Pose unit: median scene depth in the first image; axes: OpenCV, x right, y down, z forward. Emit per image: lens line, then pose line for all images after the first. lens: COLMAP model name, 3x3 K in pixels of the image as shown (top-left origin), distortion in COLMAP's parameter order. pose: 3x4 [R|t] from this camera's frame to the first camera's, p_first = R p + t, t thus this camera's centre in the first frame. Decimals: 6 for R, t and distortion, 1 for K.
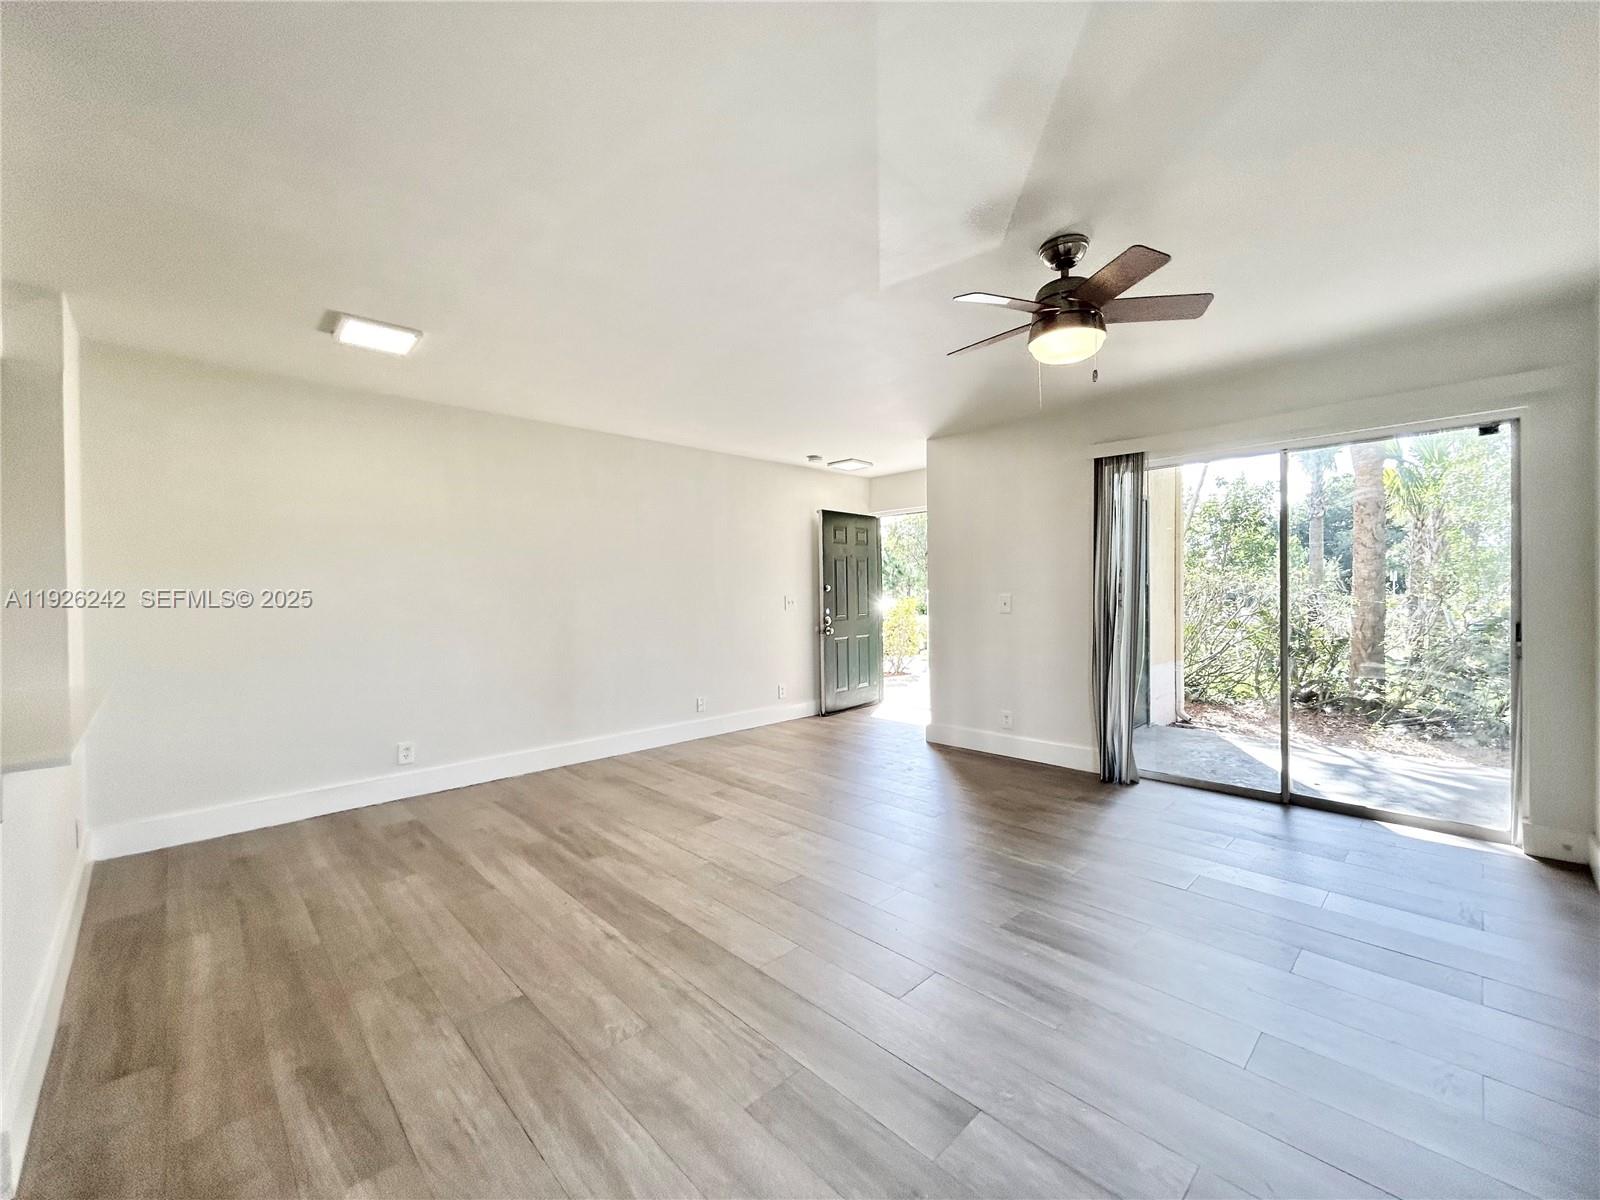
lens RADIAL K [[650.0, 0, 801.6], [0, 650.0, 598.1], [0, 0, 1]] dist [-0.001675, 0.000224]
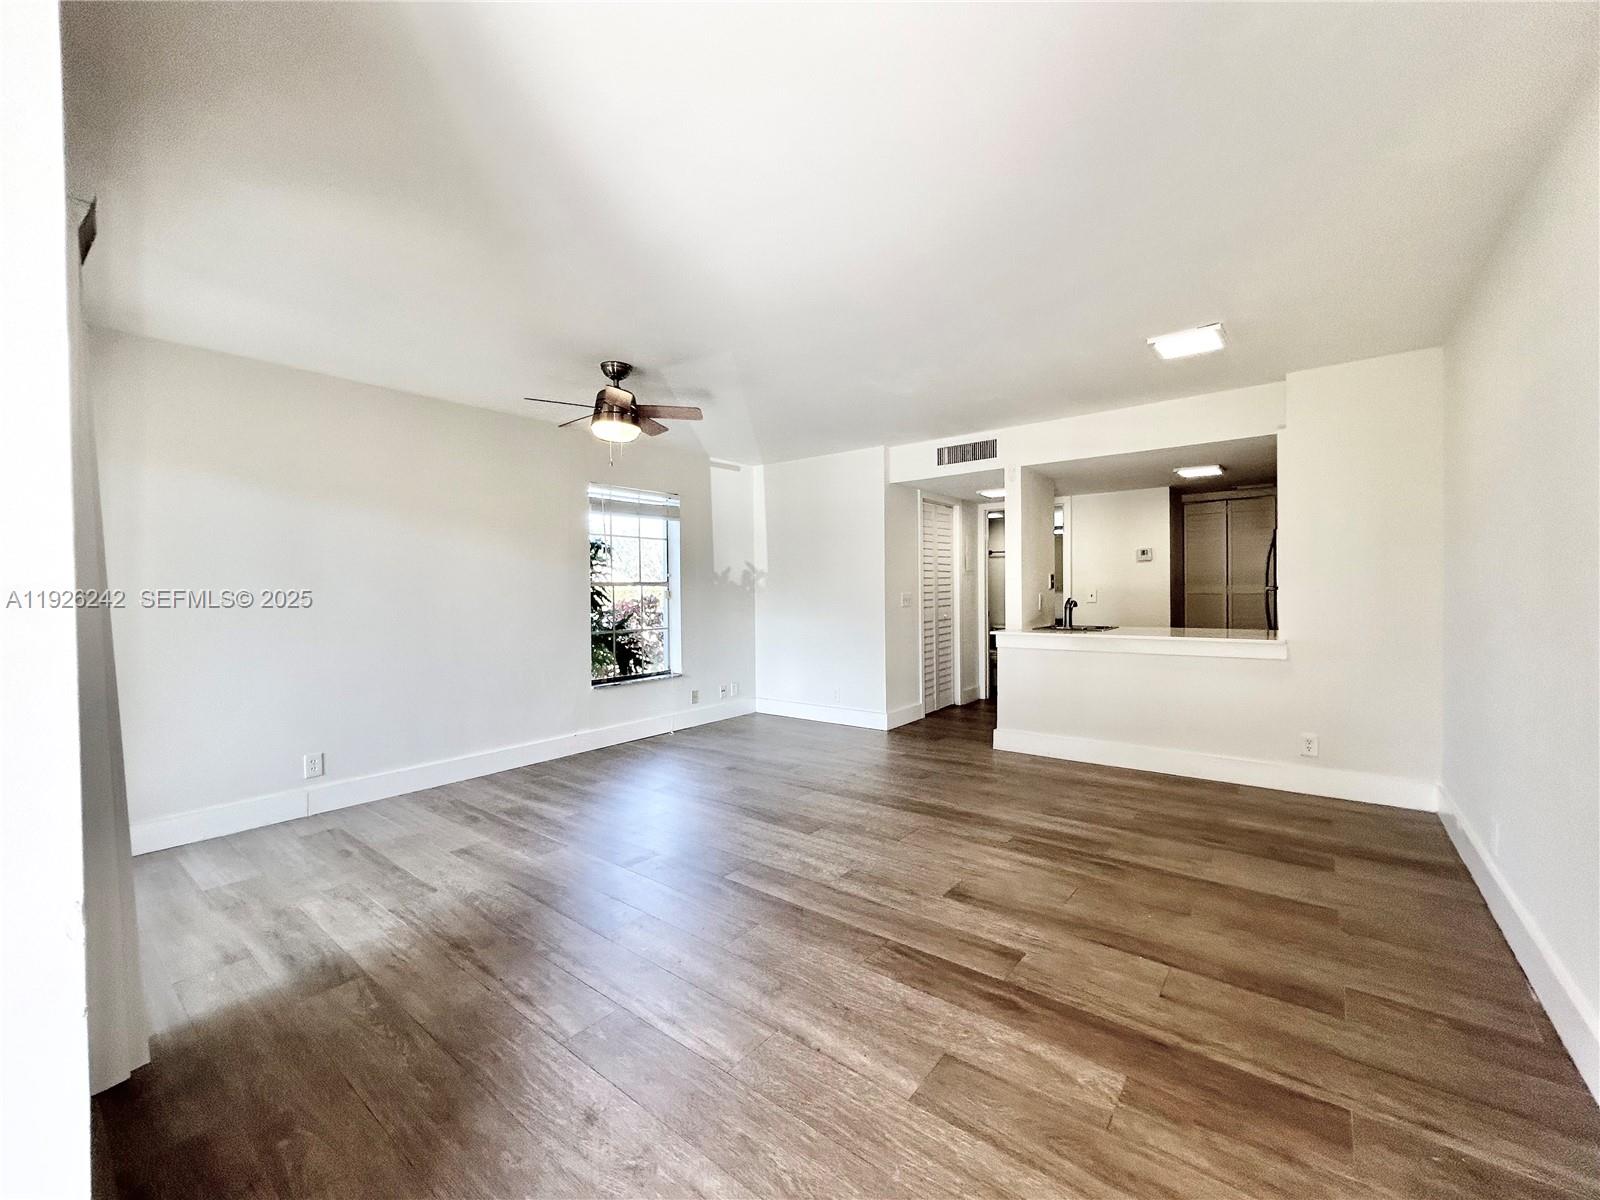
lens RADIAL K [[650.0, 0, 801.6], [0, 650.0, 598.1], [0, 0, 1]] dist [-0.001675, 0.000224]
pose [[-0.991021, 0.023536, -0.131621, 0.135638], [0.020625, 0.999513, 0.023435, -0.014854], [0.132108, 0.020510, -0.991023, 1.892728]]
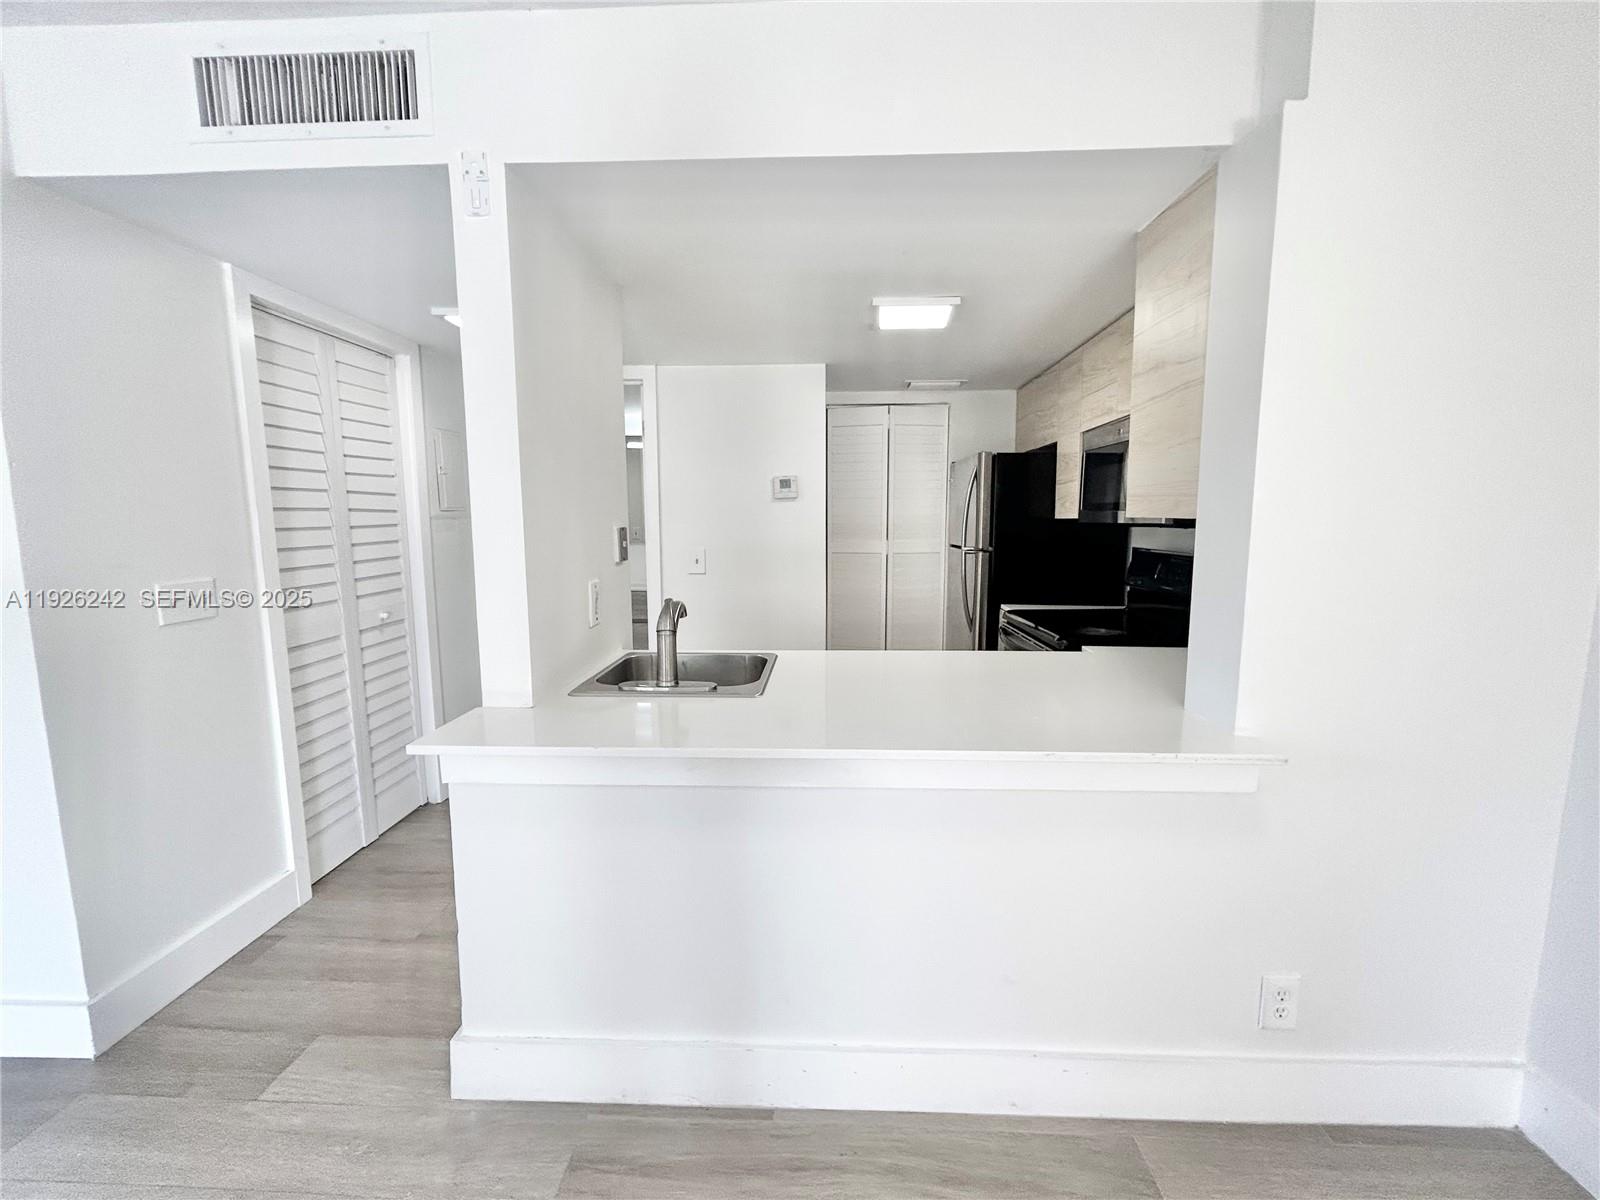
lens RADIAL K [[652.7, 0, 801.4], [0, 652.7, 597.2], [0, 0, 1]] dist [-0.002299, 0.000312]
pose [[-0.725824, 0.094486, -0.681361, -0.408335], [0.002705, 0.990906, 0.134530, -0.042985], [0.687875, 0.095802, -0.719479, 0.911174]]
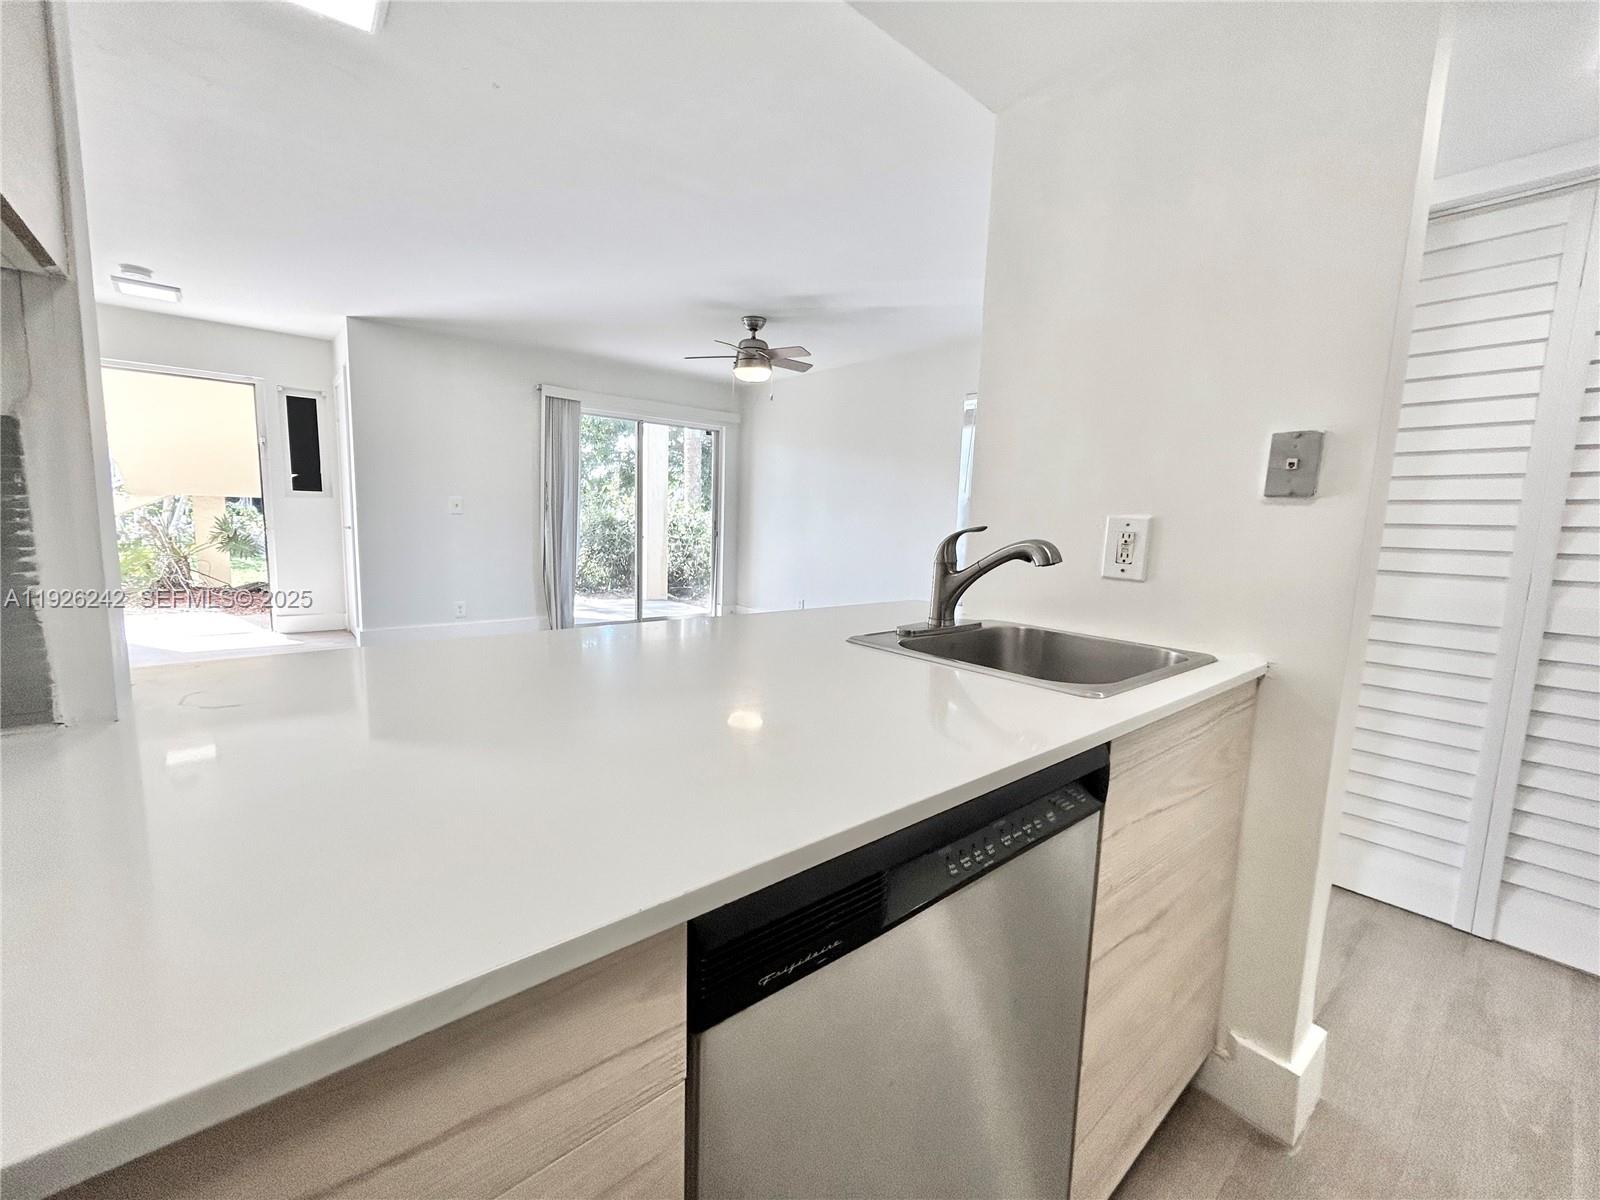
lens RADIAL K [[652.7, 0, 801.4], [0, 652.7, 597.2], [0, 0, 1]] dist [-0.002299, 0.000312]
pose [[0.068419, -0.110416, 0.991528, -1.157983], [-0.026931, 0.993290, 0.112471, 0.035216], [-0.997293, -0.034398, 0.064986, 0.513490]]
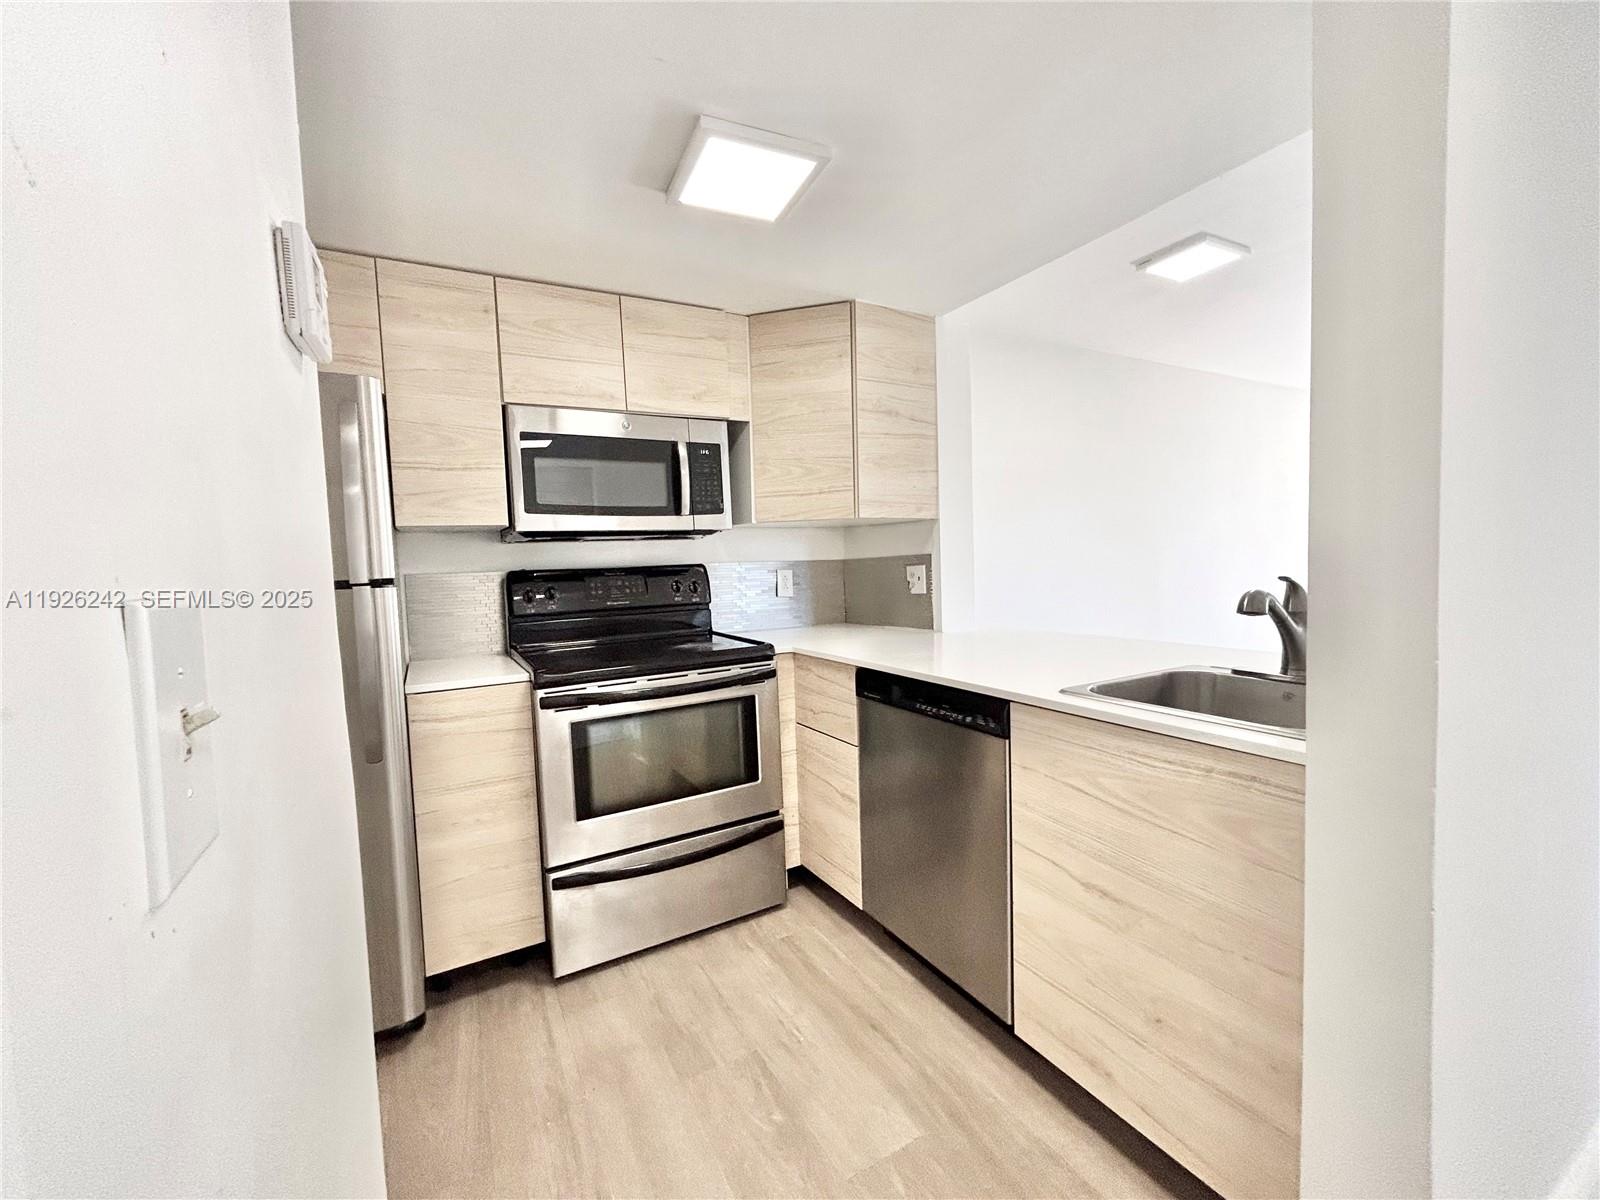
lens RADIAL K [[650.0, 0, 801.6], [0, 650.0, 598.1], [0, 0, 1]] dist [-0.001675, 0.000224]
pose [[0.965707, -0.008660, -0.259490, -0.913093], [0.022929, 0.998383, 0.052011, 0.018450], [0.258621, -0.056177, 0.964344, -0.079177]]
